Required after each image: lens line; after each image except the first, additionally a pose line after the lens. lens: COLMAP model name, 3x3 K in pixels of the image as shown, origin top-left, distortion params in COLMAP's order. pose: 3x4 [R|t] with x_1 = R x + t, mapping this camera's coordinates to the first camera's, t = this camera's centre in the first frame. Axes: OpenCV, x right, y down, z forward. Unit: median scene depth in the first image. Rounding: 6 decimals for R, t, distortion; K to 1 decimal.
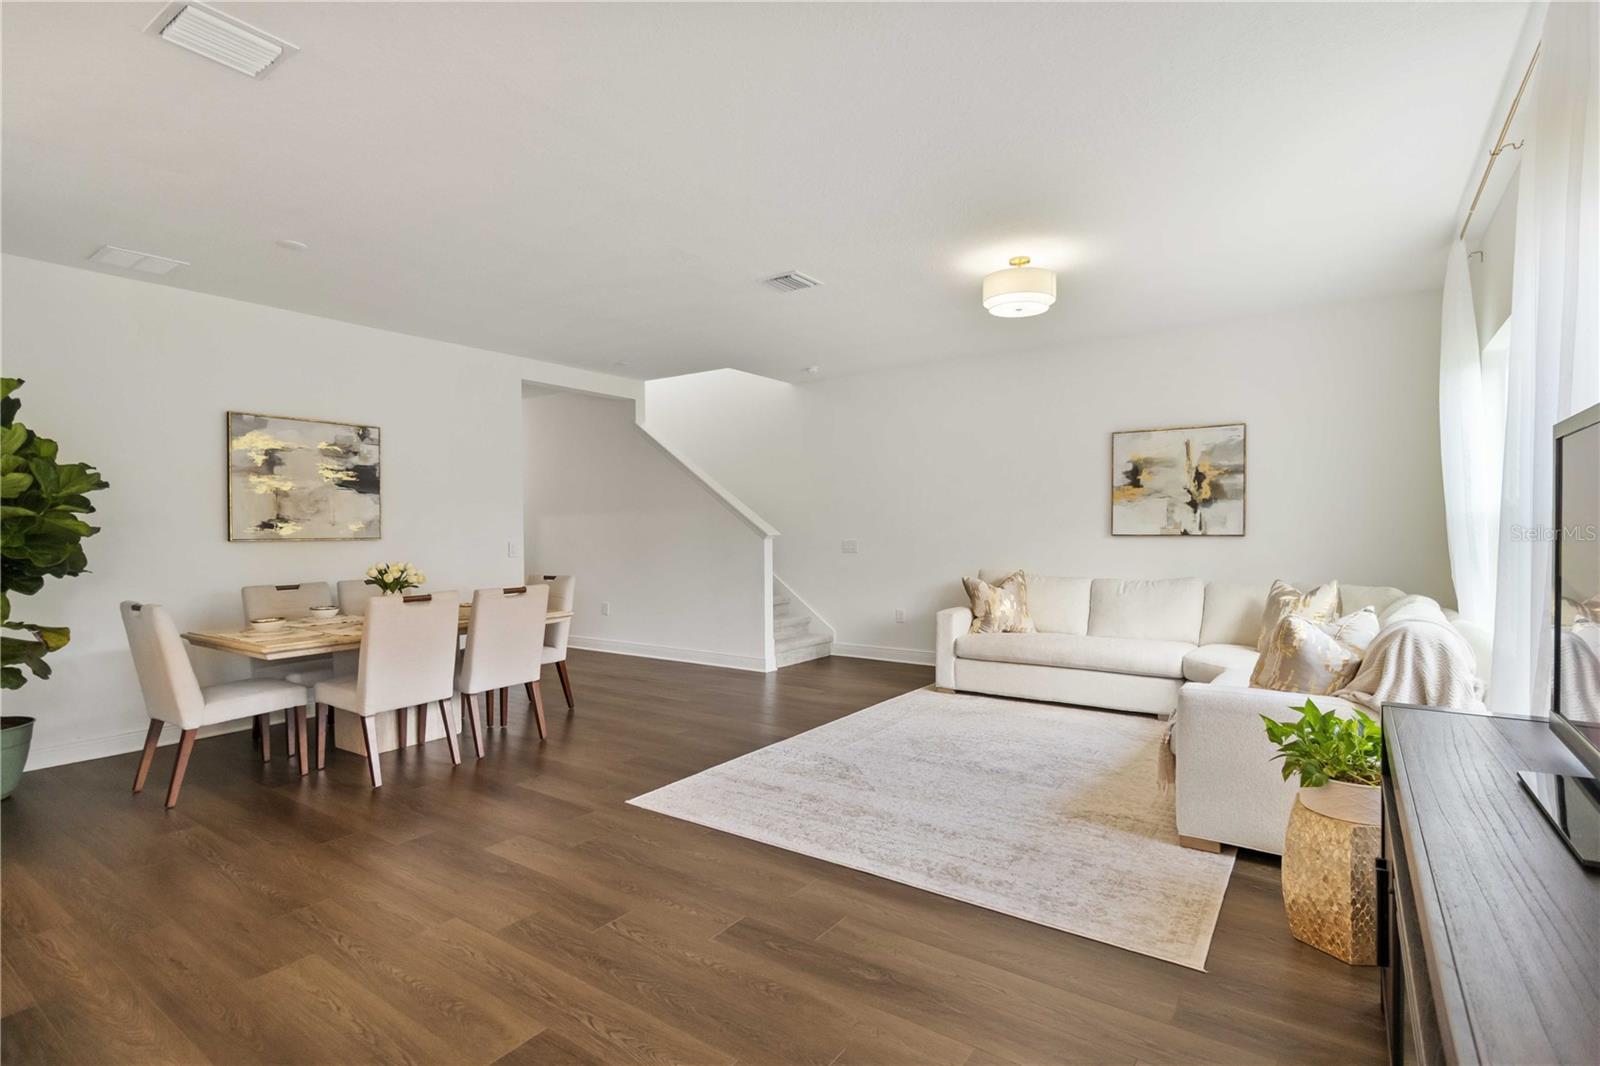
lens RADIAL K [[742.9, 0, 799.5], [0, 742.9, 537.3], [0, 0, 1]] dist [-0.001826, -0.000238]
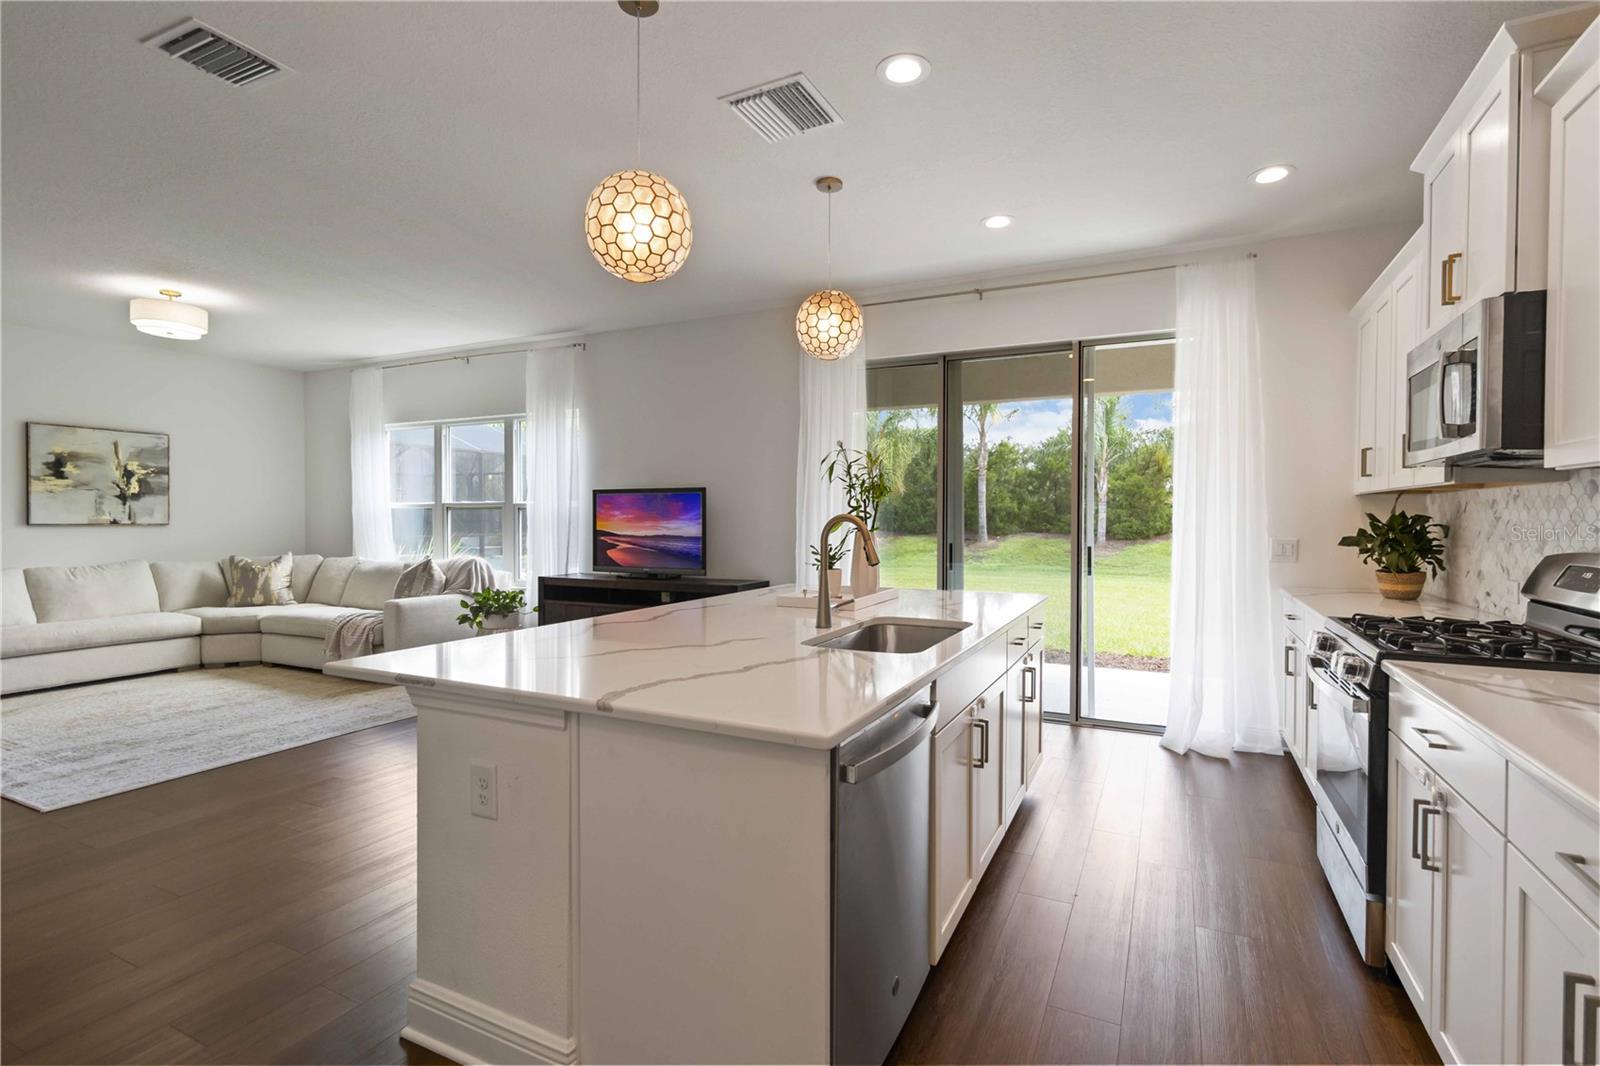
lens RADIAL K [[742.9, 0, 802.4], [0, 742.9, 533.0], [0, 0, 1]] dist [-0.001826, -0.000238]
pose [[-0.123351, -0.011110, 0.992301, -0.746336], [0.006759, 0.999905, 0.012036, 0.004109], [-0.992340, 0.008192, -0.123265, 0.095596]]
